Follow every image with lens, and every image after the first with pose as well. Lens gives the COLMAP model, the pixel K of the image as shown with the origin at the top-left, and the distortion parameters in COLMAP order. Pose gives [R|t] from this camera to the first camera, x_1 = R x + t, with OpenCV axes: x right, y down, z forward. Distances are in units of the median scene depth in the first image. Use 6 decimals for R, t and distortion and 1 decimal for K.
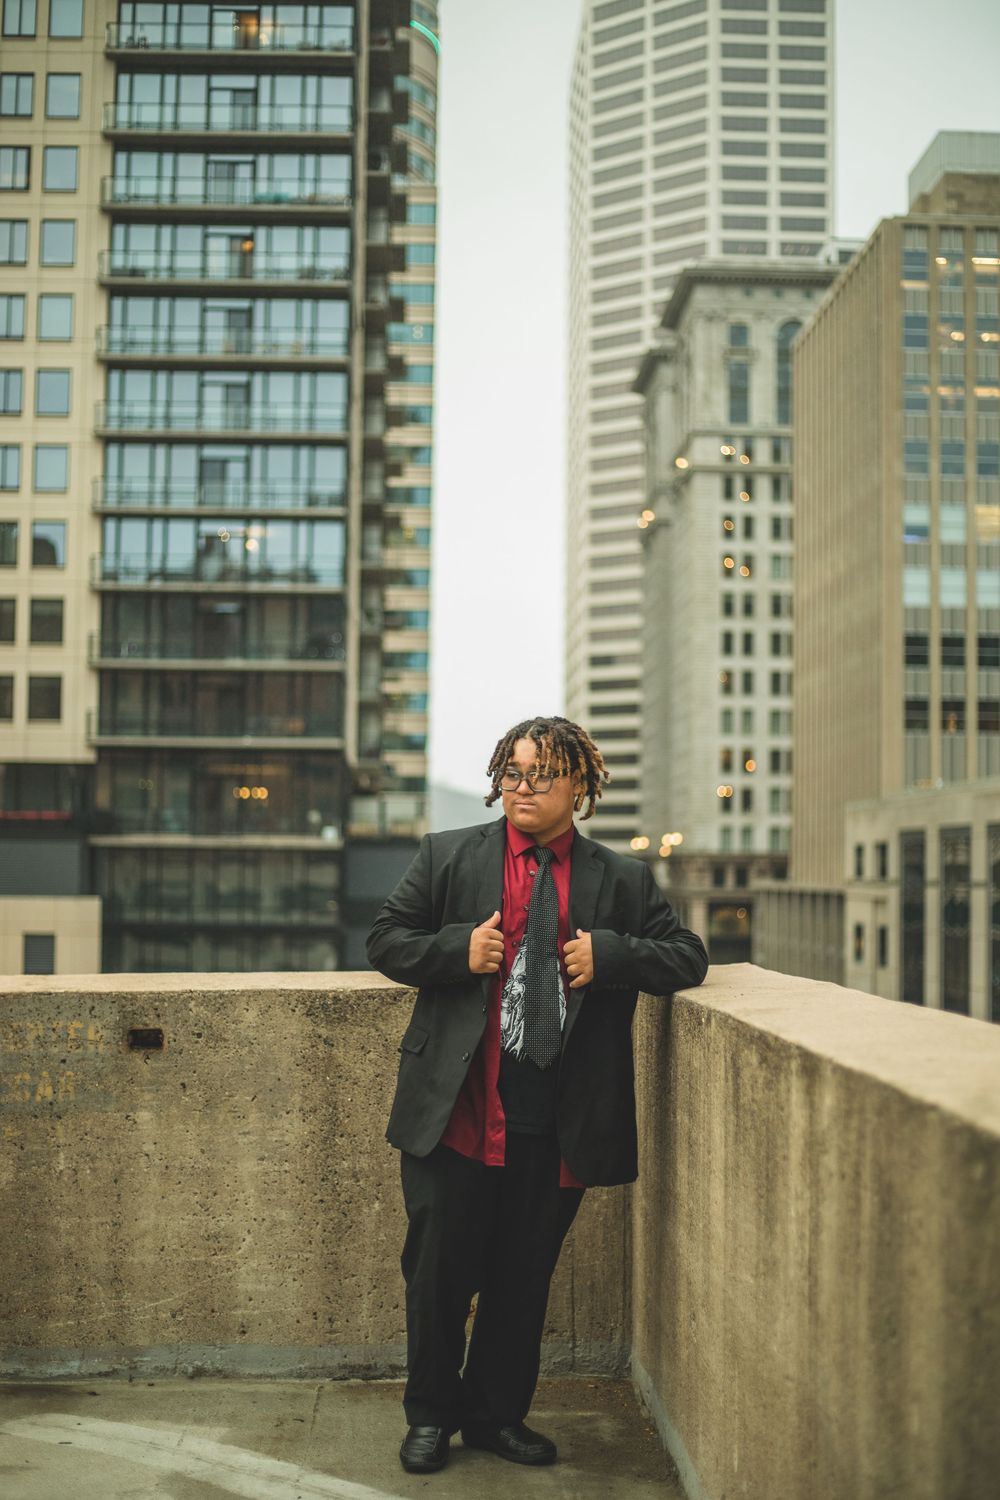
lens RADIAL K [[2173.5, 0, 500.0], [0, 2173.5, 750.0], [0, 0, 1]] dist [-0.119044, -0.023200]
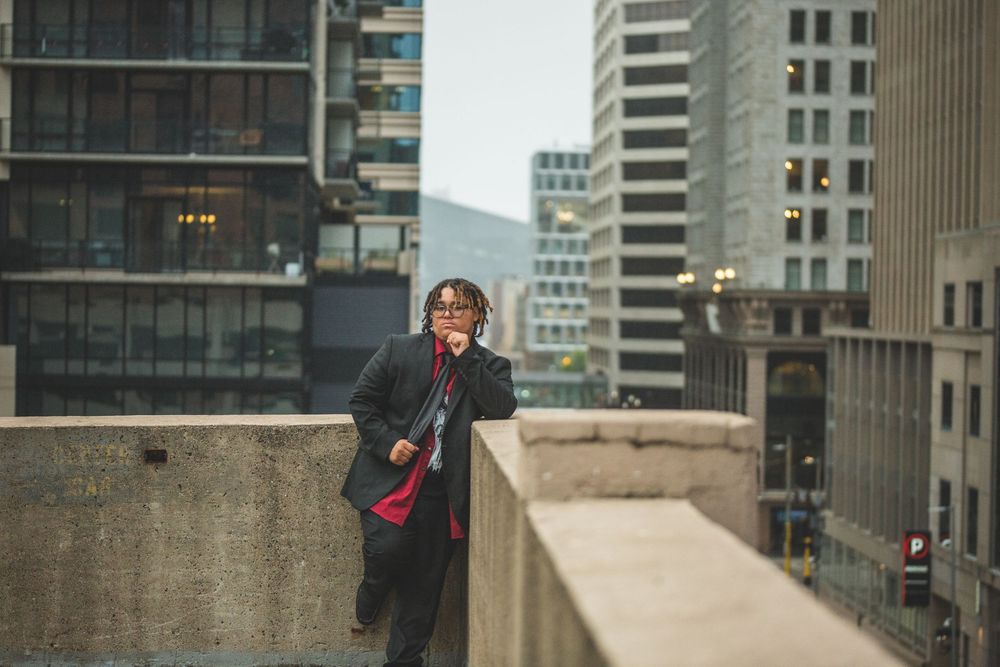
lens RADIAL K [[3062.9, 0, 500.0], [0, 3062.9, 333.5], [0, 0, 1]] dist [-0.144583, -0.153984]
pose [[0.999905, 0.006080, -0.012409, 0.015299], [-0.005253, 0.997832, 0.065605, -0.013845], [0.012781, -0.065533, 0.997769, -0.163472]]
